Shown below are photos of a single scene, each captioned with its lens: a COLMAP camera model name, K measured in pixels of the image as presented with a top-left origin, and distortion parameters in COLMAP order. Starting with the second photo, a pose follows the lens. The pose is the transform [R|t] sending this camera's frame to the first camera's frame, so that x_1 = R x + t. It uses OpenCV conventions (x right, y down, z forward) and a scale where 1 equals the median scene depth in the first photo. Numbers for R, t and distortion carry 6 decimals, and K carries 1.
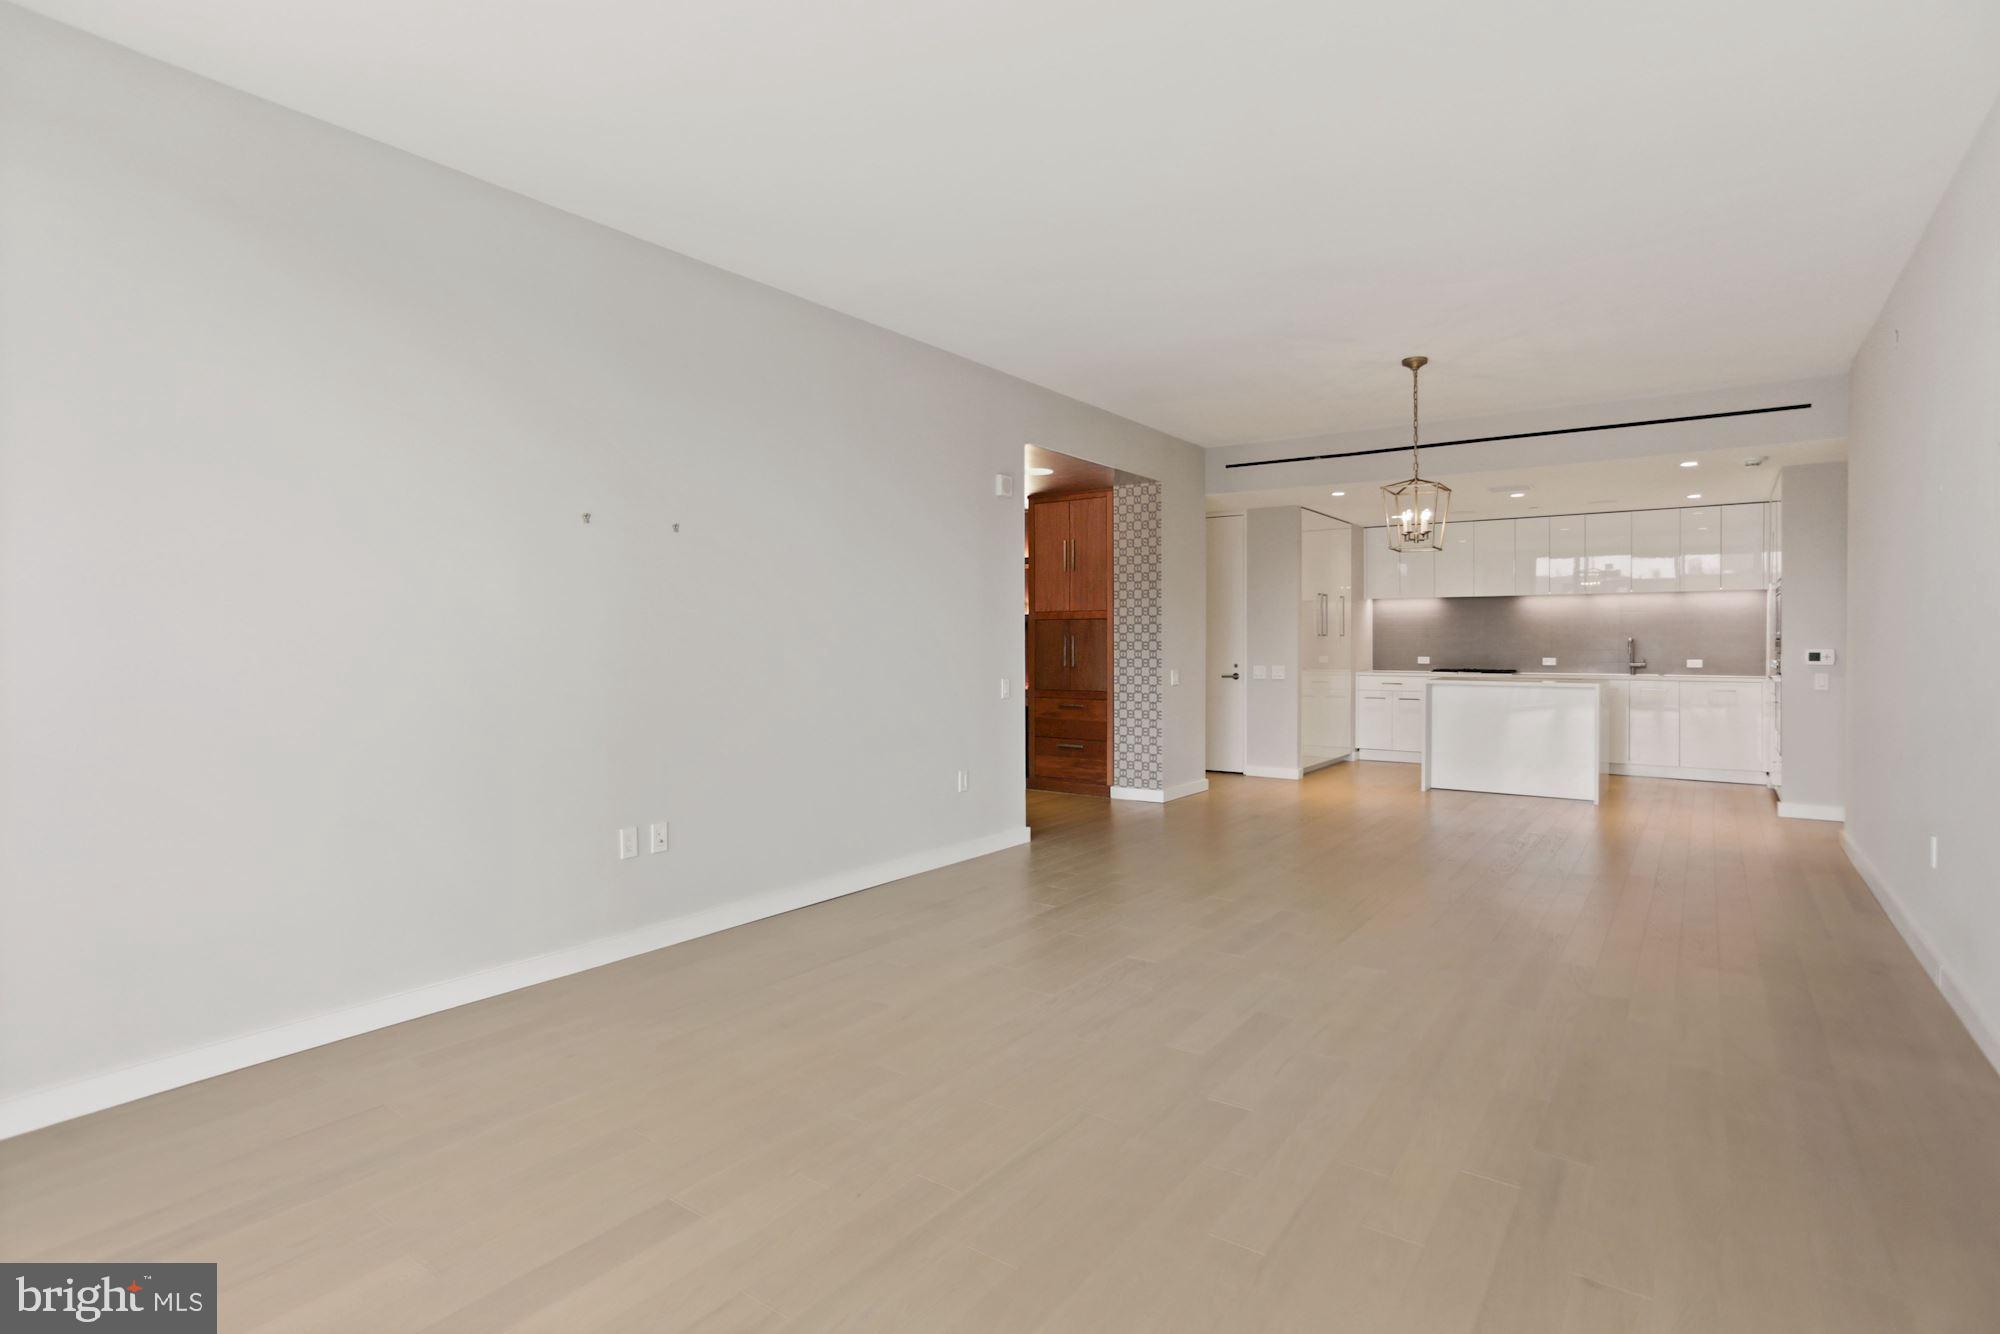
lens RADIAL K [[962.3, 0, 1078.1], [0, 962.3, 645.8], [0, 0, 1]] dist [0.048805, 0.000122]
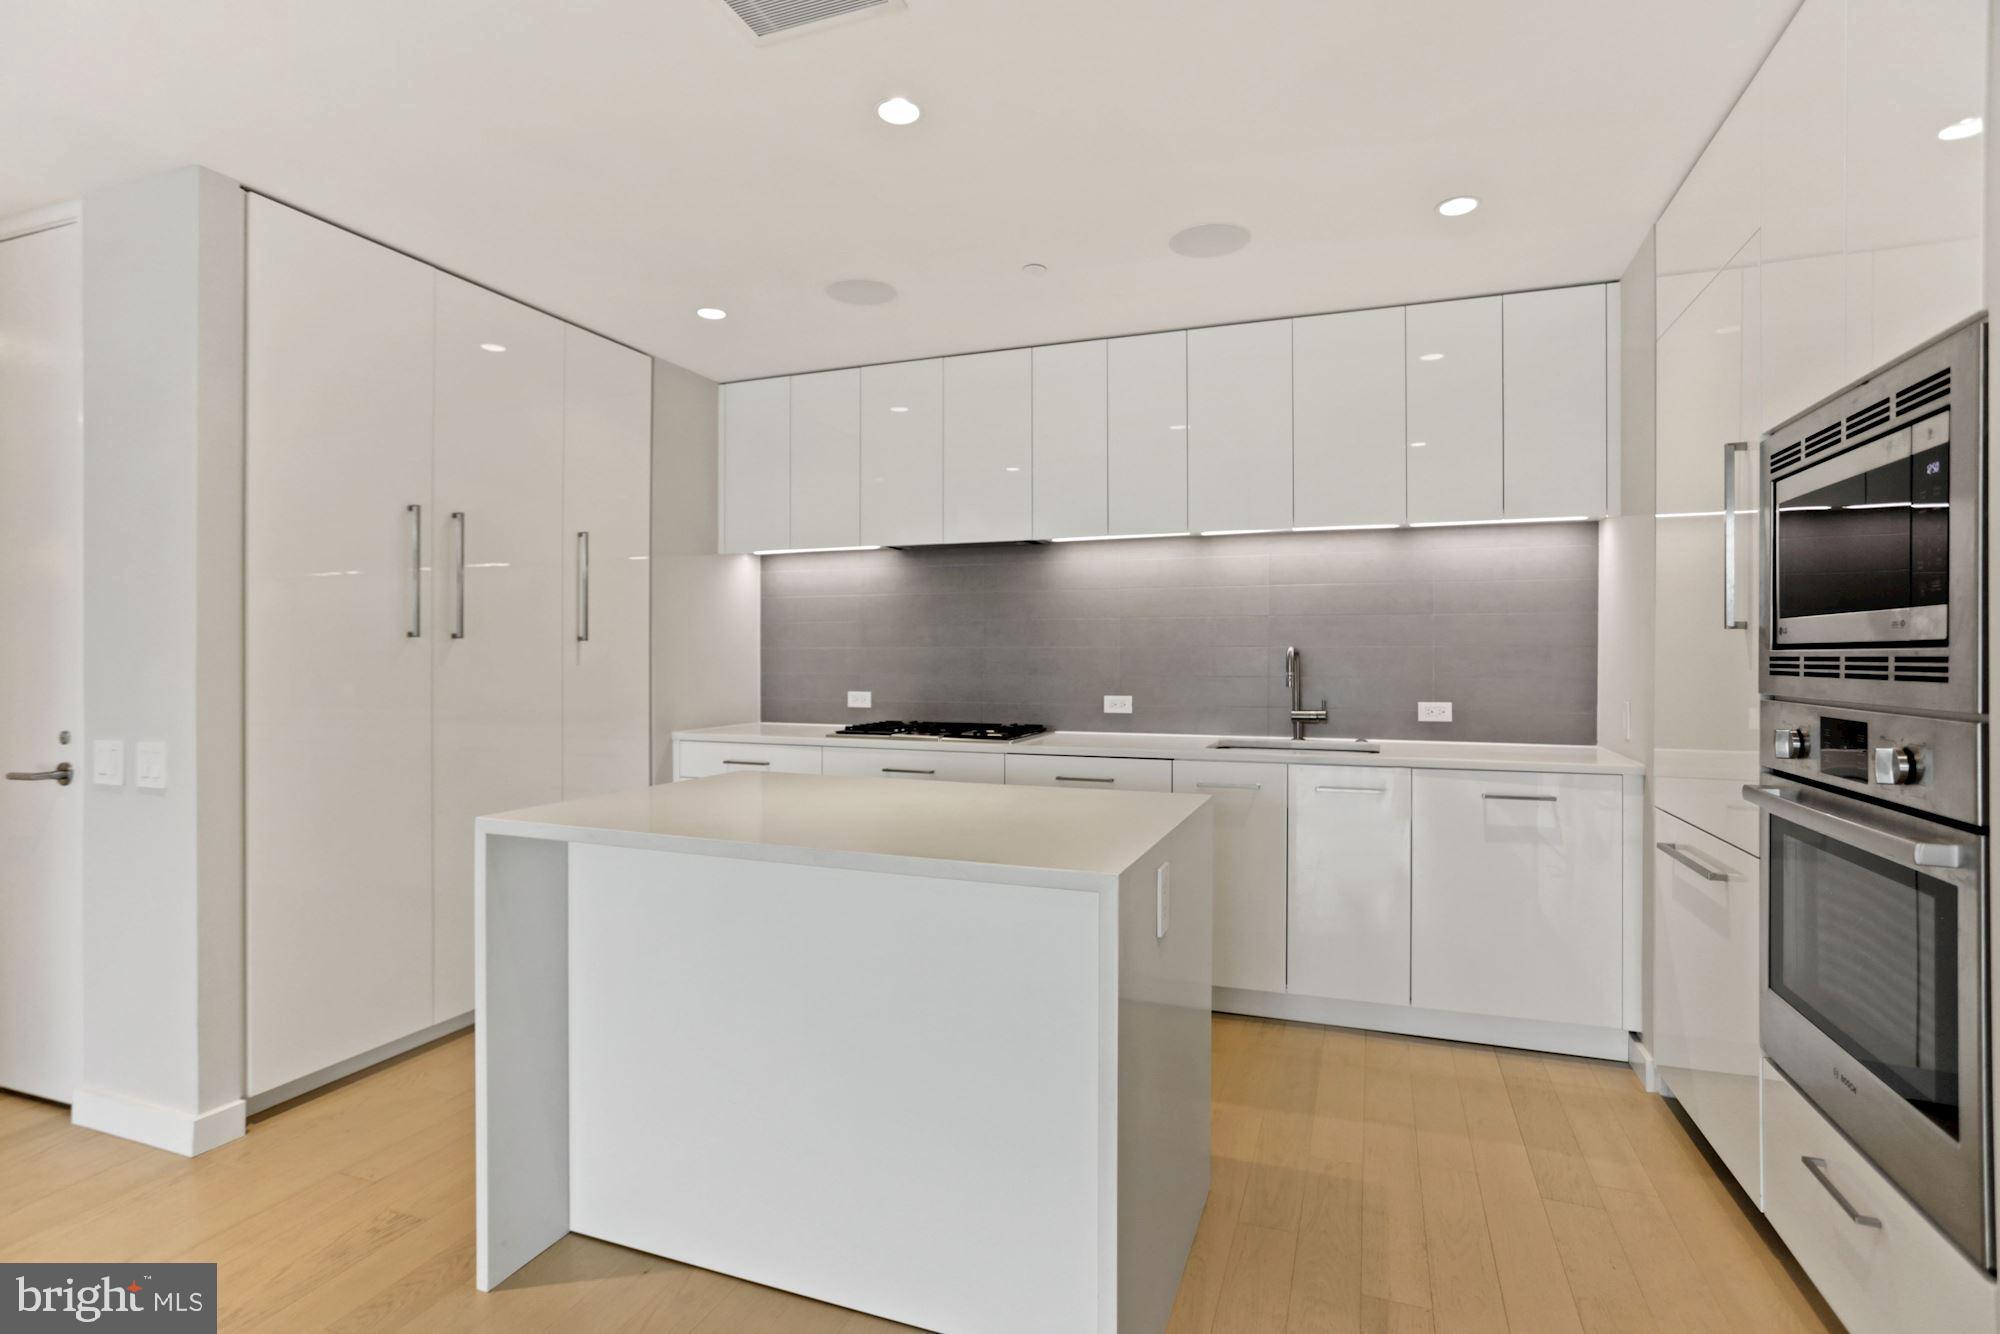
lens RADIAL K [[990.1, 0, 968.5], [0, 990.1, 654.2], [0, 0, 1]] dist [-0.005364, -0.000265]
pose [[0.983554, 0.001562, 0.180608, 0.422188], [-0.000310, 0.999976, -0.006960, -0.002998], [-0.180614, 0.006790, 0.983531, 0.730064]]
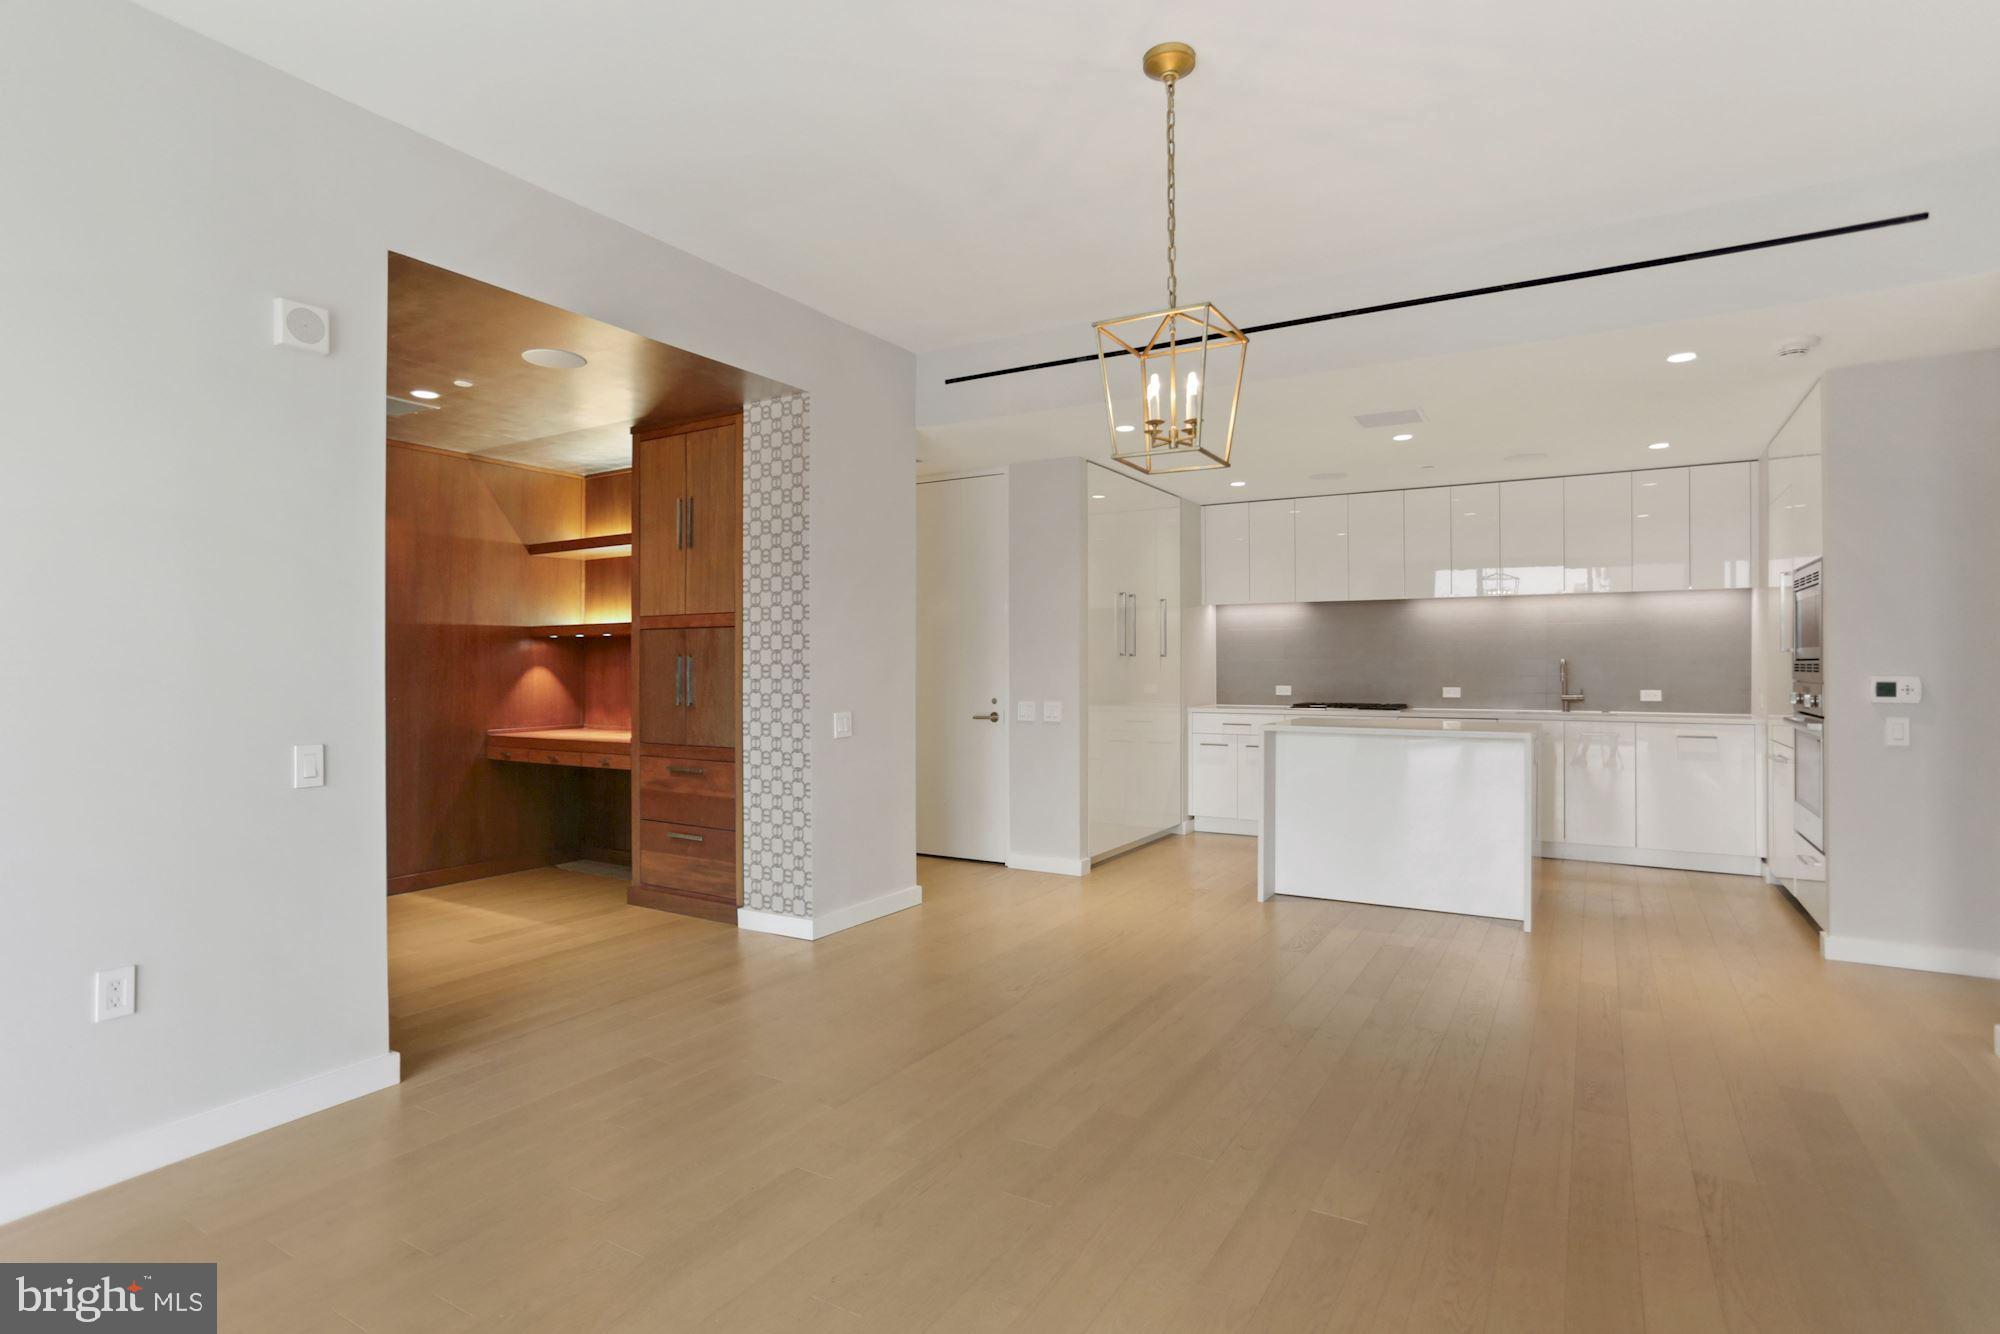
lens RADIAL K [[987.2, 0, 1023.2], [0, 987.2, 658.8], [0, 0, 1]] dist [-0.001804, 0.016872]
pose [[0.999103, -0.000602, 0.042336, 0.172318], [0.001087, 0.999934, -0.011429, -0.000782], [-0.042327, 0.011465, 0.999038, 0.357687]]
